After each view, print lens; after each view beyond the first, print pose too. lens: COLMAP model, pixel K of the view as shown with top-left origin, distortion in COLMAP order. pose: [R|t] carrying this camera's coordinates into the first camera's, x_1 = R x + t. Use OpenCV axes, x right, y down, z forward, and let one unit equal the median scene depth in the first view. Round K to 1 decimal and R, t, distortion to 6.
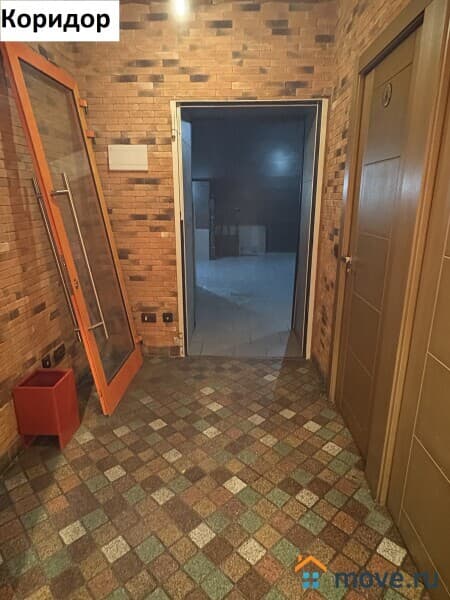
lens RADIAL K [[368.2, 0, 223.8], [0, 368.2, 298.2], [0, 0, 1]] dist [-0.003040, -0.000123]
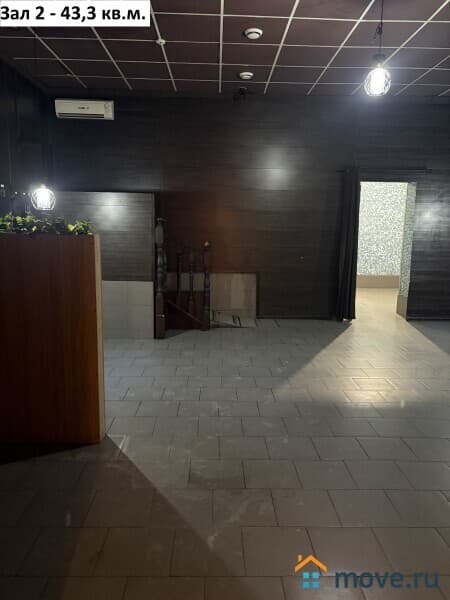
lens RADIAL K [[453.3, 0, 224.9], [0, 453.3, 301.2], [0, 0, 1]] dist [0.005758, 0.000312]
pose [[0.997196, 0.000546, 0.074836, 0.013060], [0.007466, 0.994260, -0.106731, -0.083417], [-0.074465, 0.106991, 0.991468, 0.325641]]
